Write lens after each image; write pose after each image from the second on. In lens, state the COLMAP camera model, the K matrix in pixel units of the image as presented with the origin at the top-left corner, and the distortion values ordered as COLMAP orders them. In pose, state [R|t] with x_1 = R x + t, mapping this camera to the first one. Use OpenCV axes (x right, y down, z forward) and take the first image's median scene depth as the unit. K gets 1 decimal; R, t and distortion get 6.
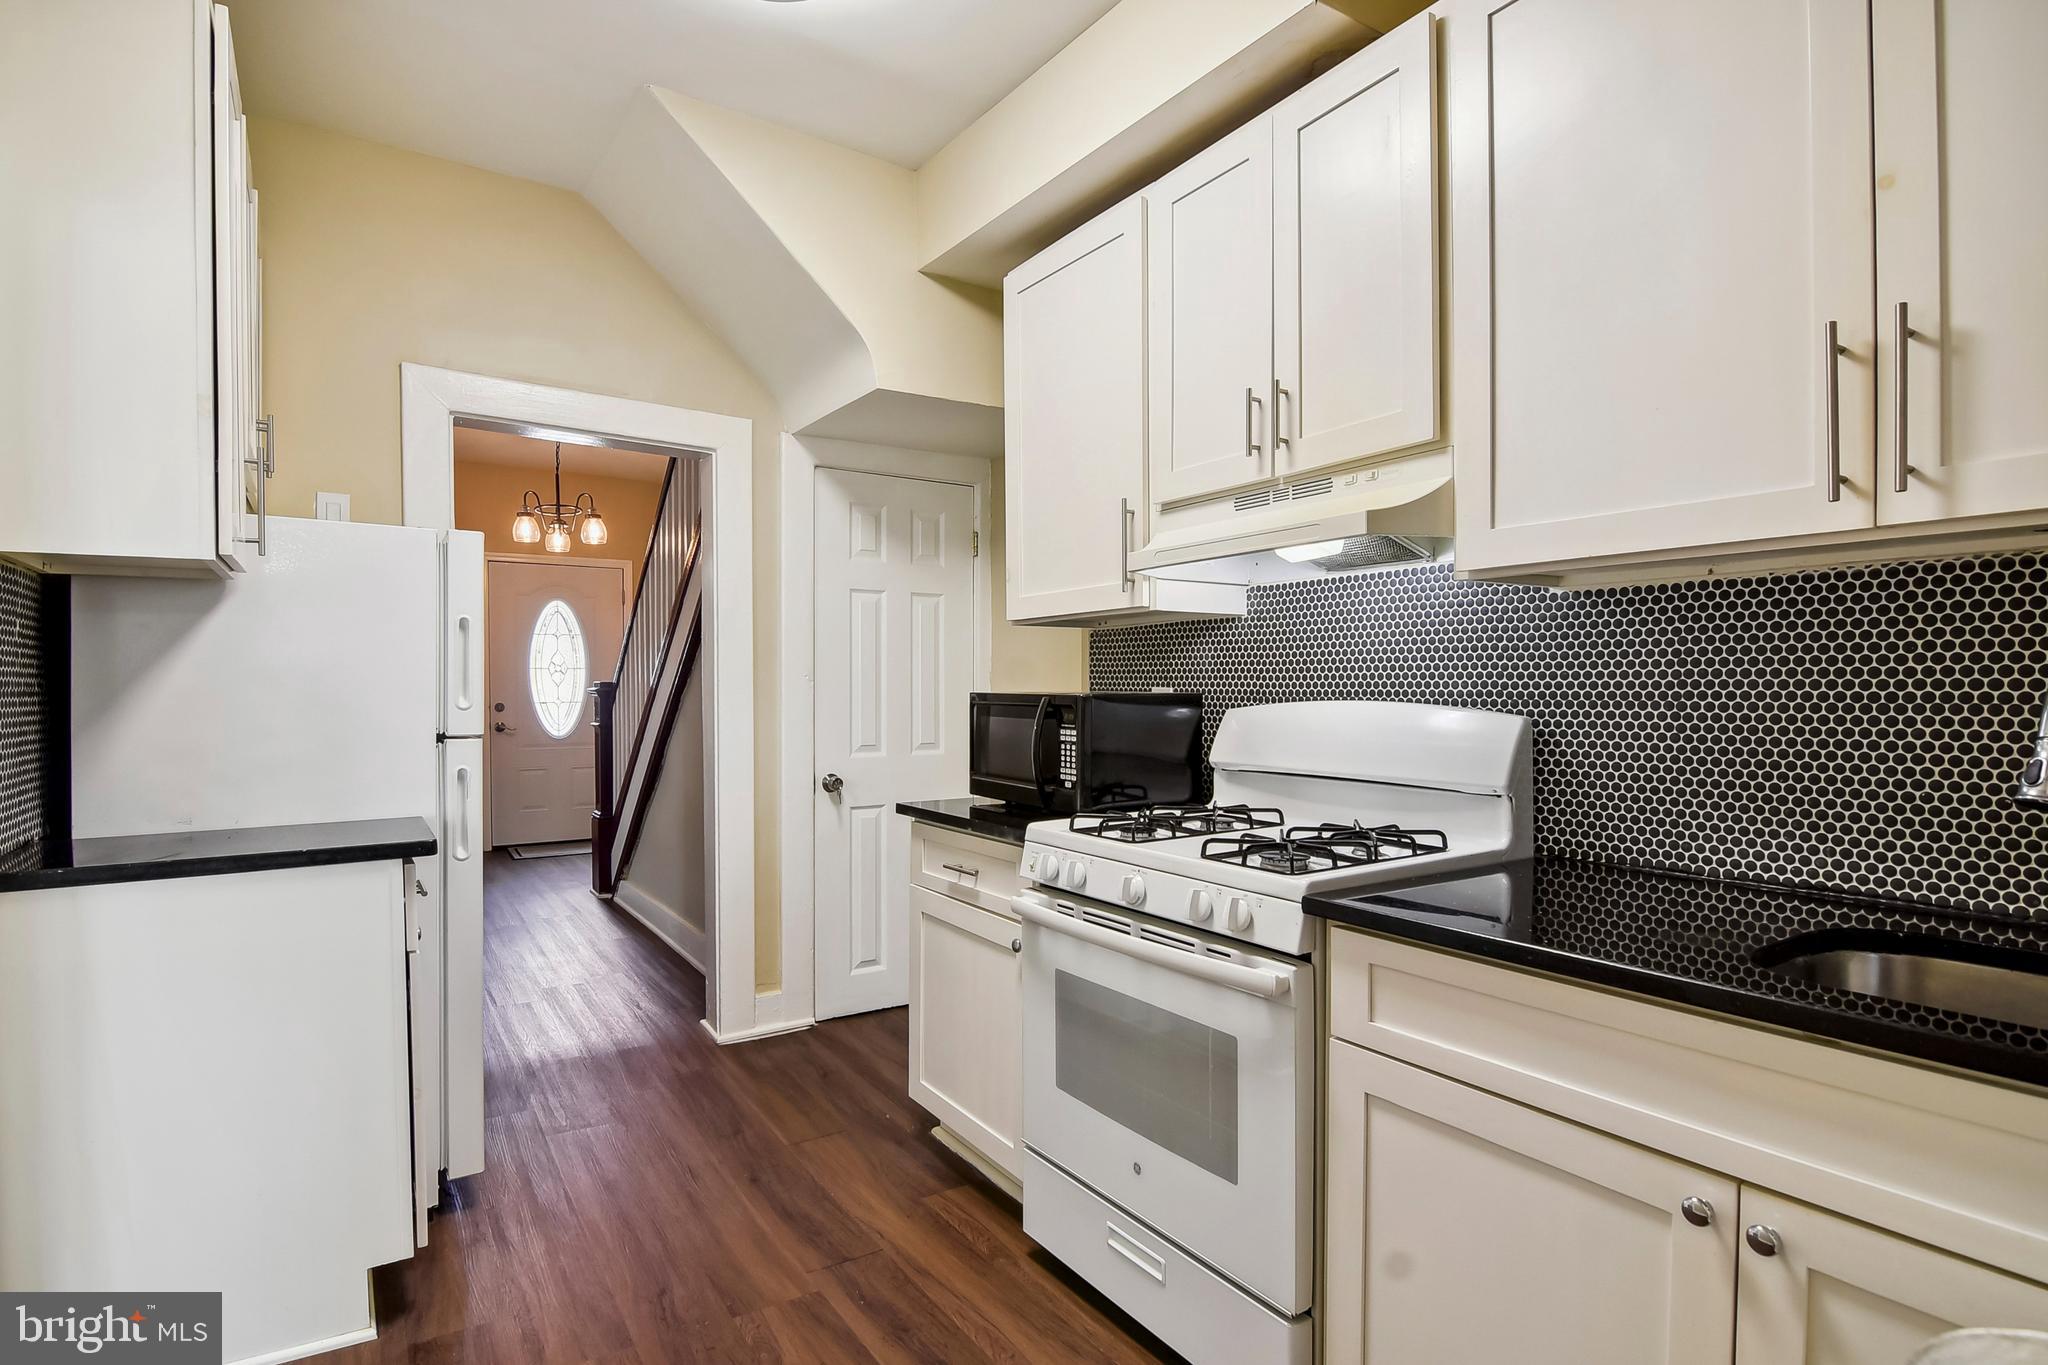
lens RADIAL K [[1043.9, 0, 1026.5], [0, 1043.9, 694.5], [0, 0, 1]] dist [-0.018070, -0.003028]
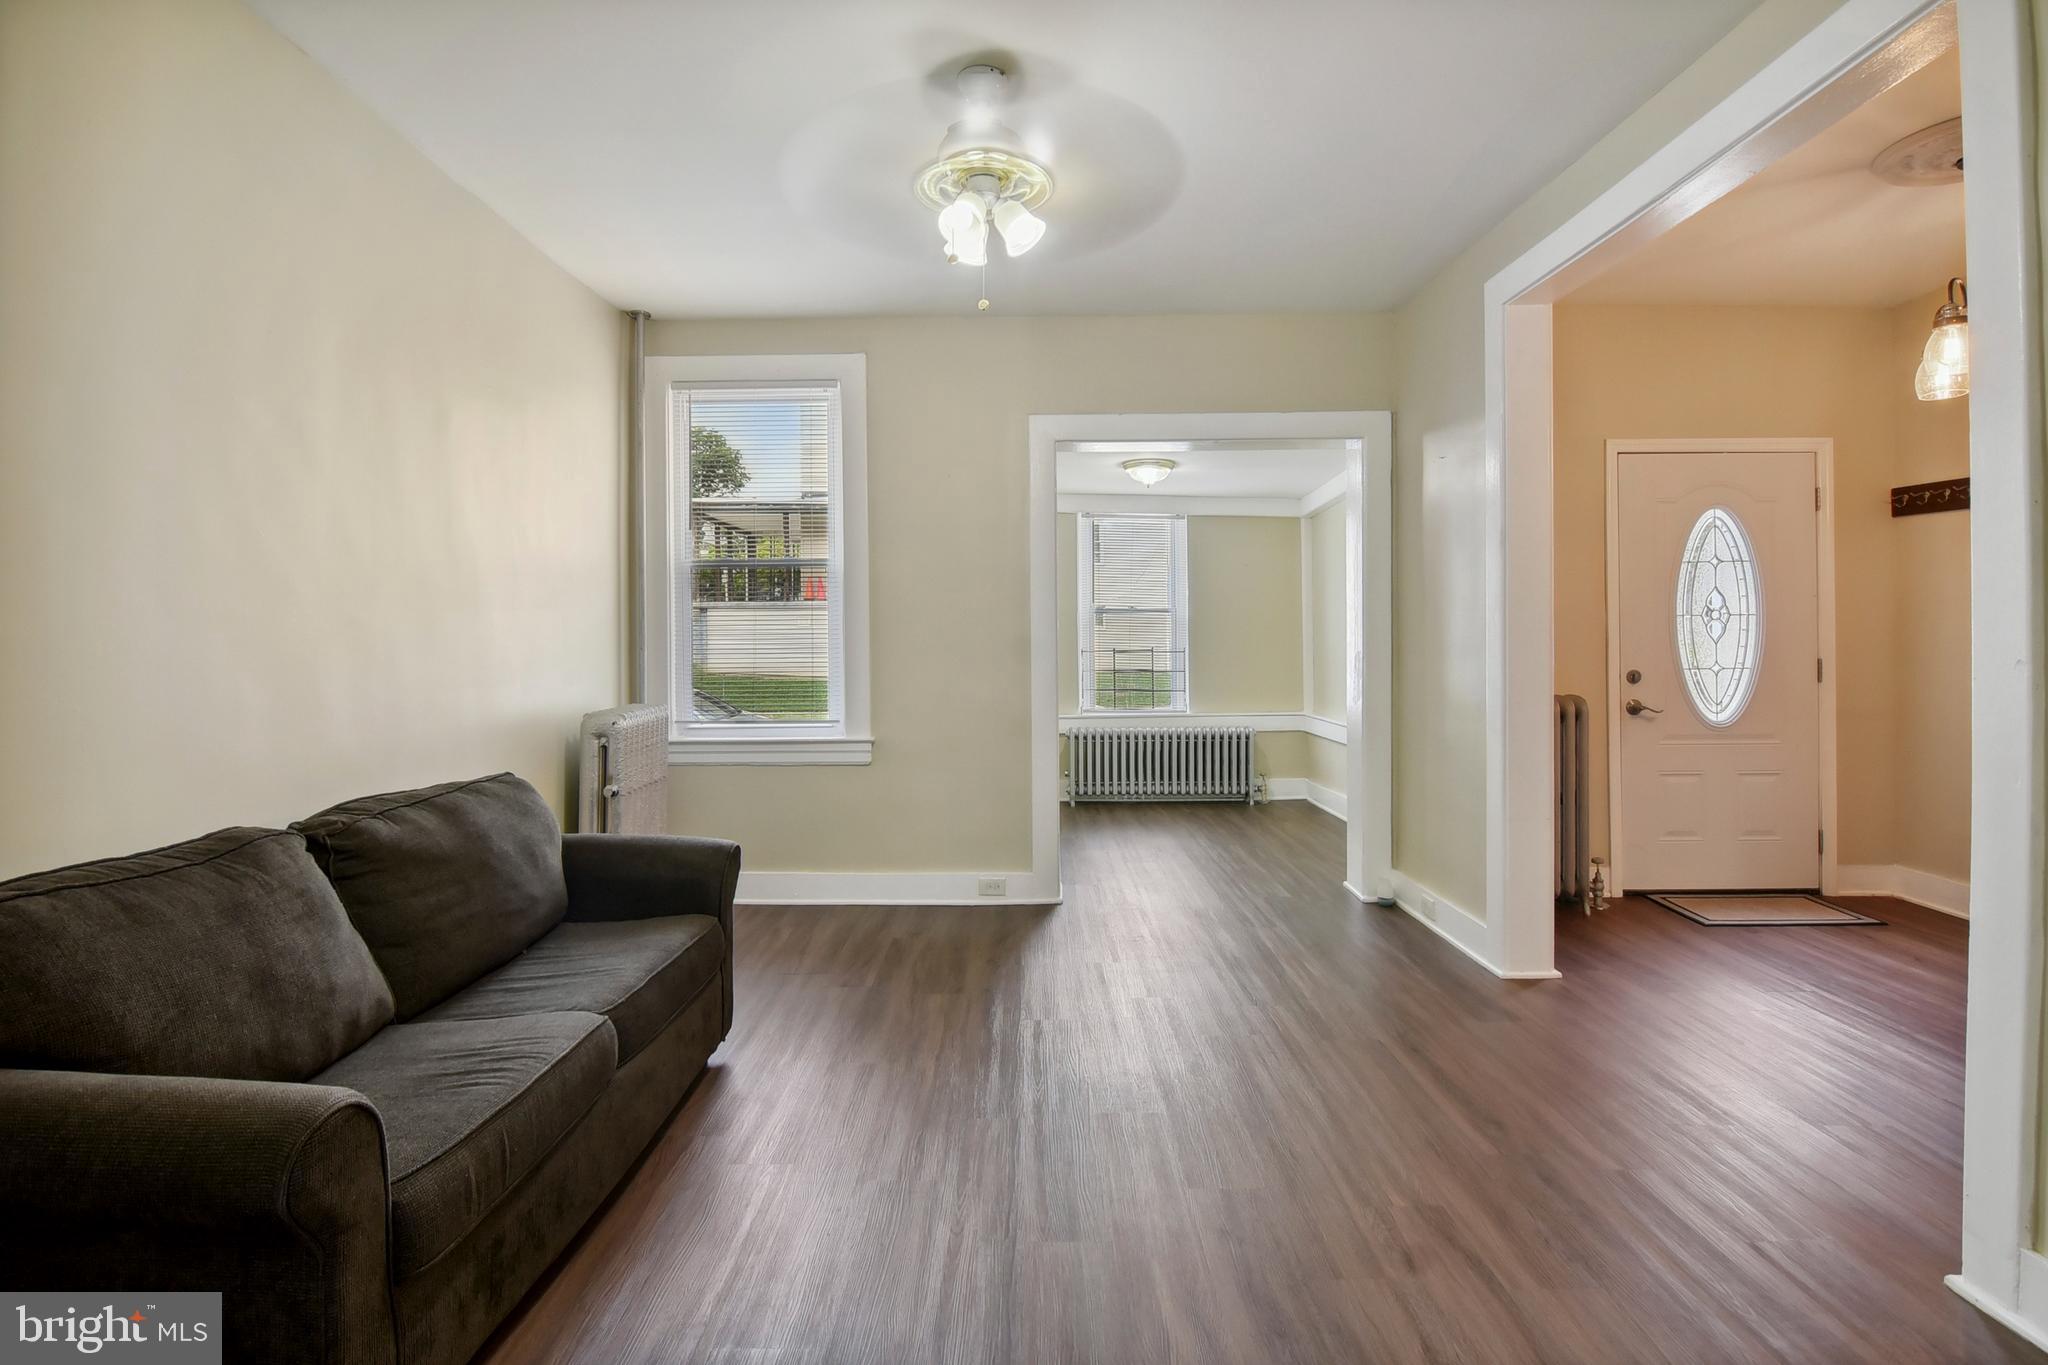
lens RADIAL K [[1043.9, 0, 1009.4], [0, 1043.9, 628.9], [0, 0, 1]] dist [-0.018070, -0.003028]
pose [[0.823673, -0.006828, -0.567024, -0.538690], [-0.005293, 0.999791, -0.019728, -0.002360], [0.567040, 0.019251, 0.823465, 0.296404]]
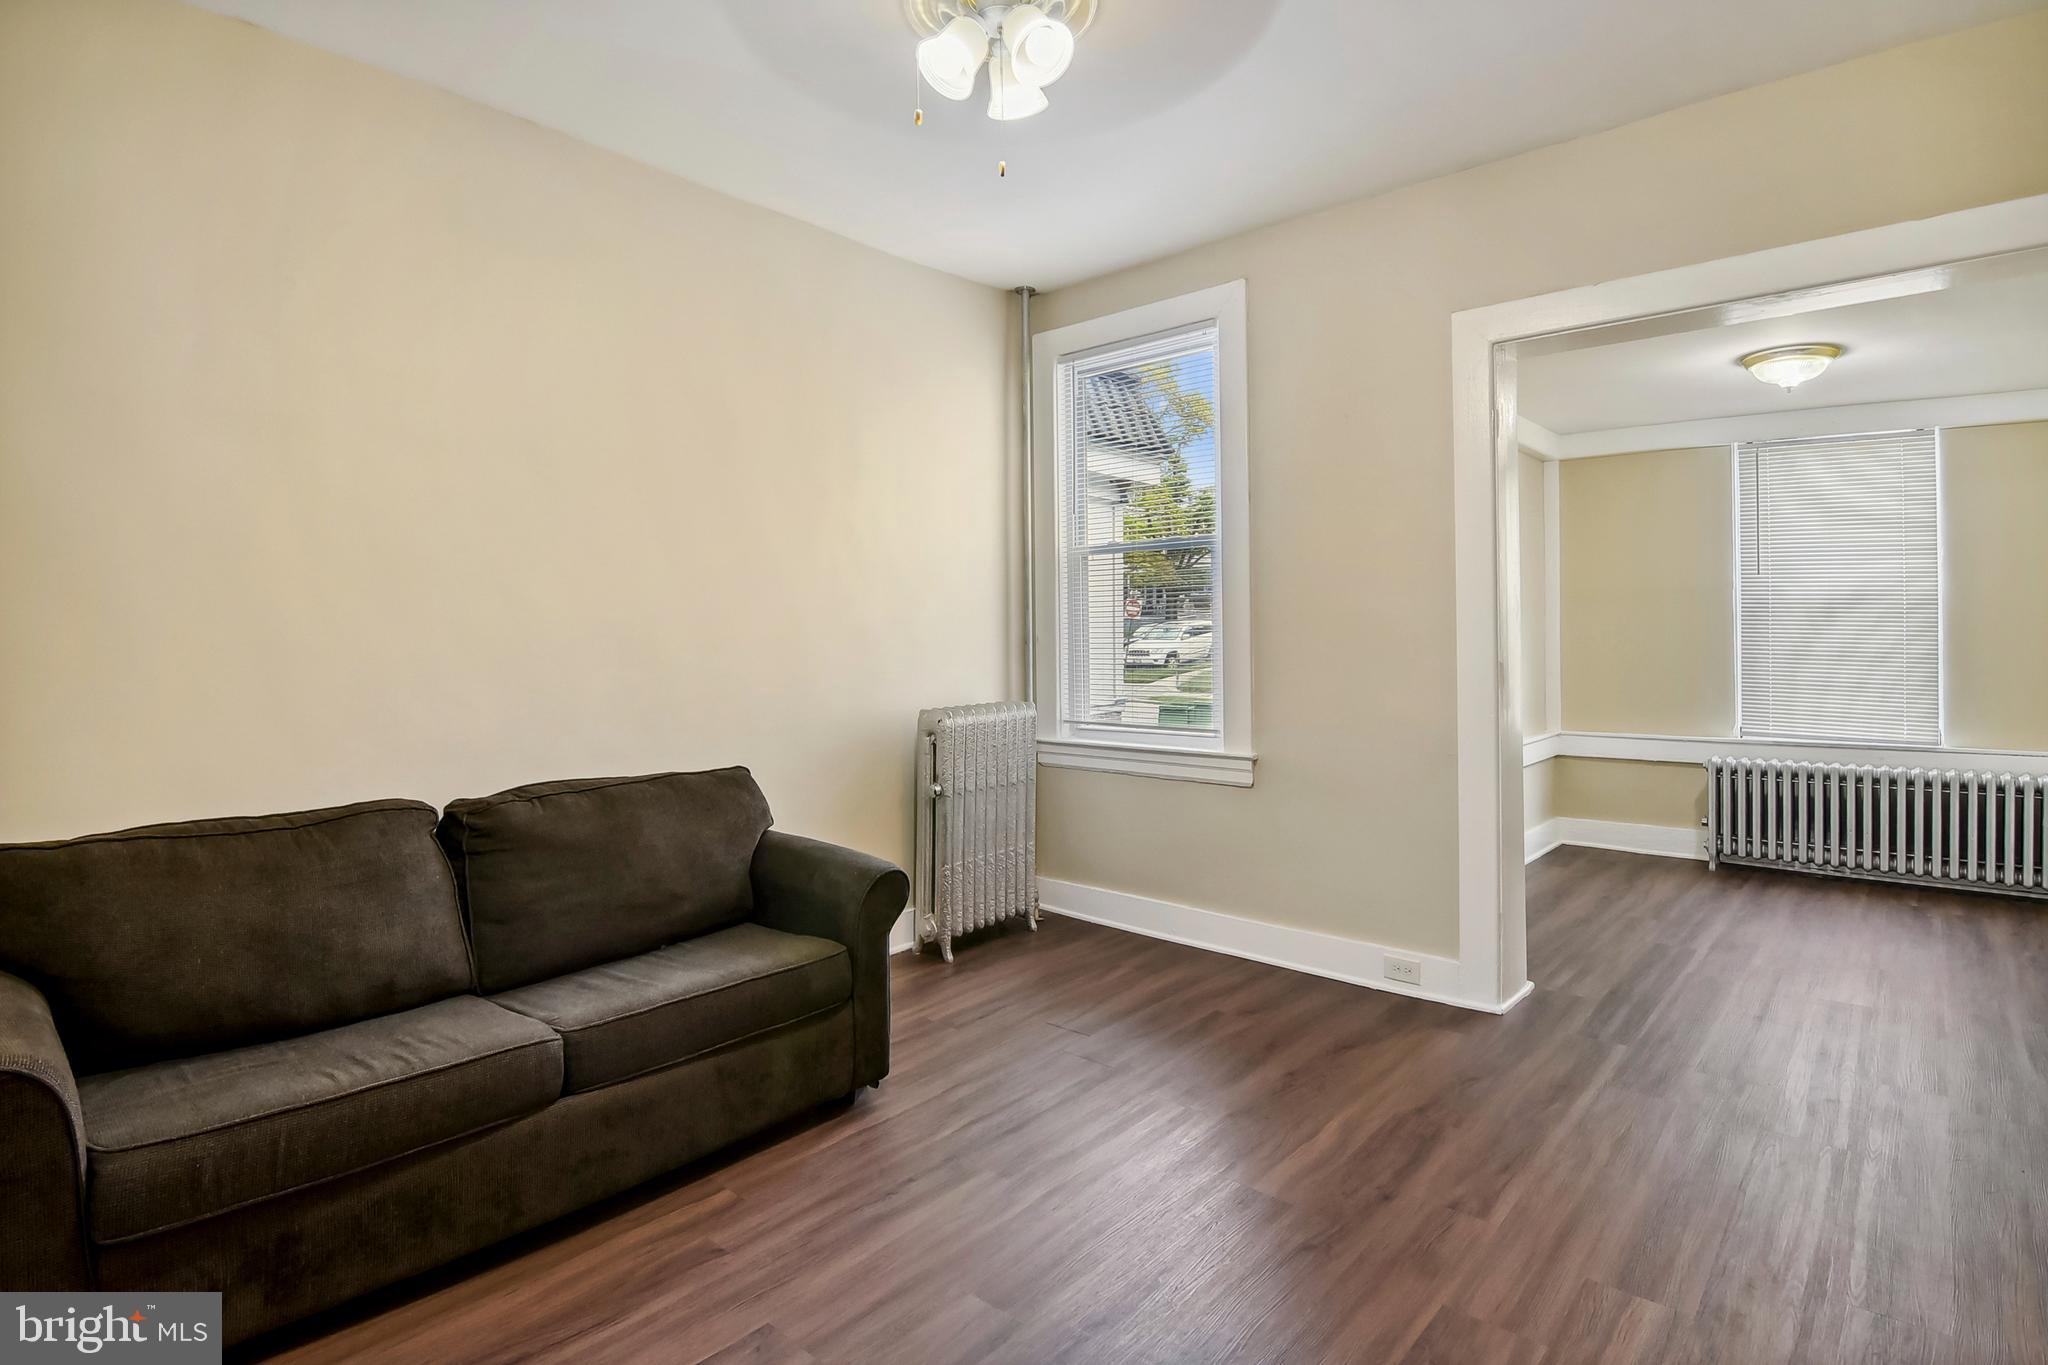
lens RADIAL K [[1043.9, 0, 973.8], [0, 1043.9, 634.4], [0, 0, 1]] dist [-0.018070, -0.003028]
pose [[0.232301, 0.000640, -0.972644, -0.495047], [-0.003932, 0.999992, -0.000281, -0.007301], [0.972636, 0.003889, 0.232302, 0.569641]]
